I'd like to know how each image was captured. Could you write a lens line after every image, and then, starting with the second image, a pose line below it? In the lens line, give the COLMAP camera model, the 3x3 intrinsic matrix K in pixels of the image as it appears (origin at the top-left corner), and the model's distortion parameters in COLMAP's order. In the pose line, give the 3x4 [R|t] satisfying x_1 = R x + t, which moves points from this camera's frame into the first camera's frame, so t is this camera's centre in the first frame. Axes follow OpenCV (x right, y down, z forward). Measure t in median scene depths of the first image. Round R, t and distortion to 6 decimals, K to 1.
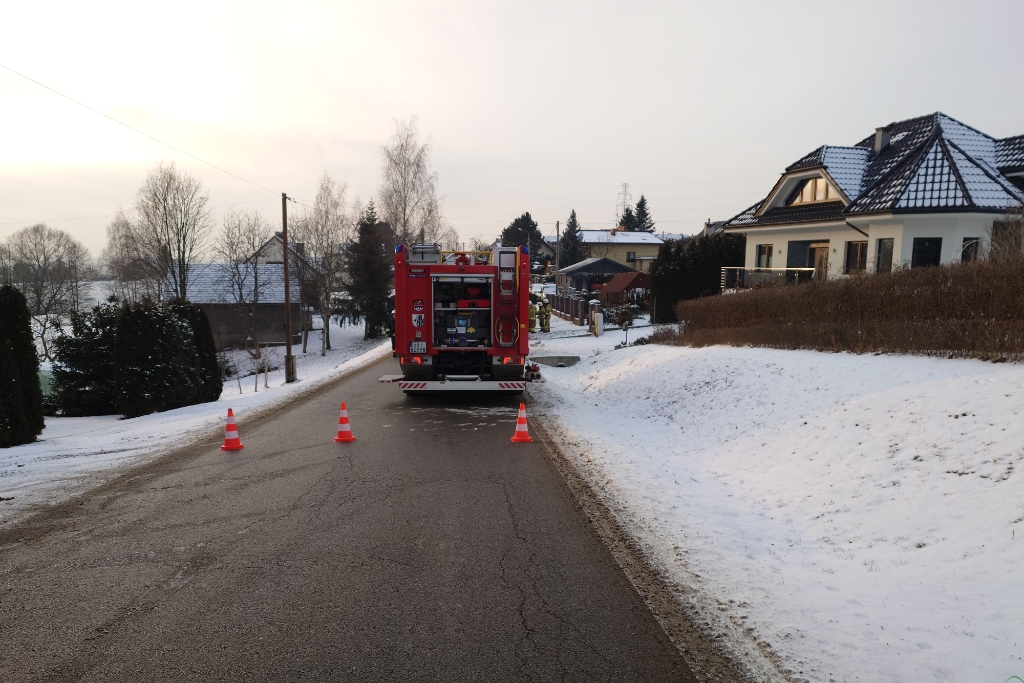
lens RADIAL K [[756.7, 0, 509.4], [0, 756.7, 343.2], [0, 0, 1]] dist [-0.003222, -0.001657]
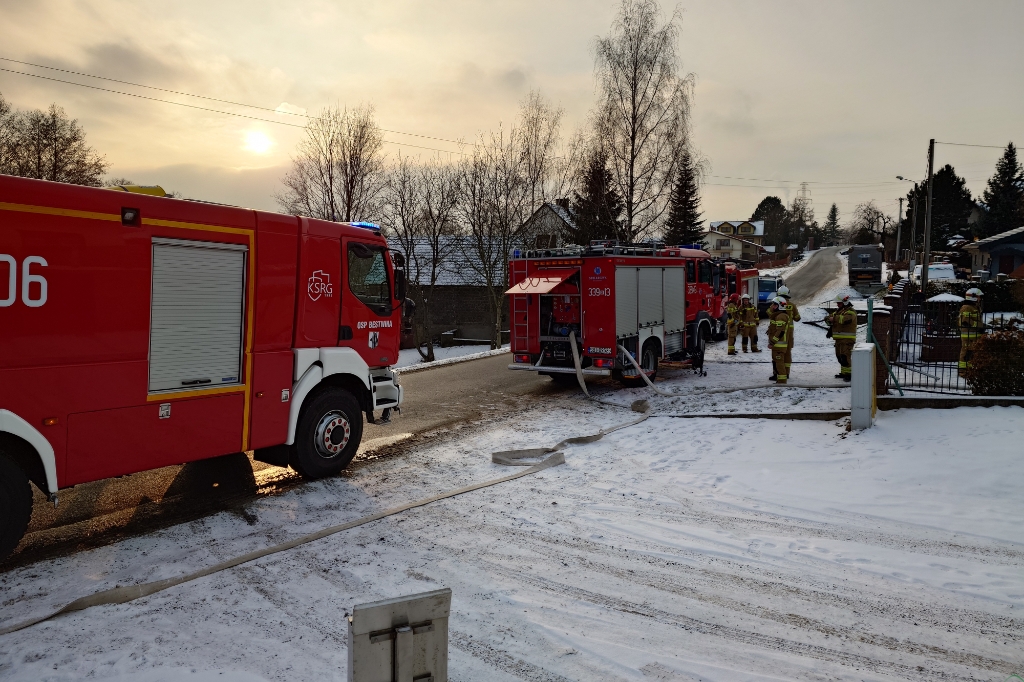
lens RADIAL K [[756.7, 0, 509.4], [0, 756.7, 342.7], [0, 0, 1]] dist [-0.003222, -0.001657]
pose [[0.840719, 0.047501, -0.539385, 0.087465], [-0.047184, 0.998782, 0.014414, -0.008235], [0.539413, 0.013332, 0.841936, 0.305446]]
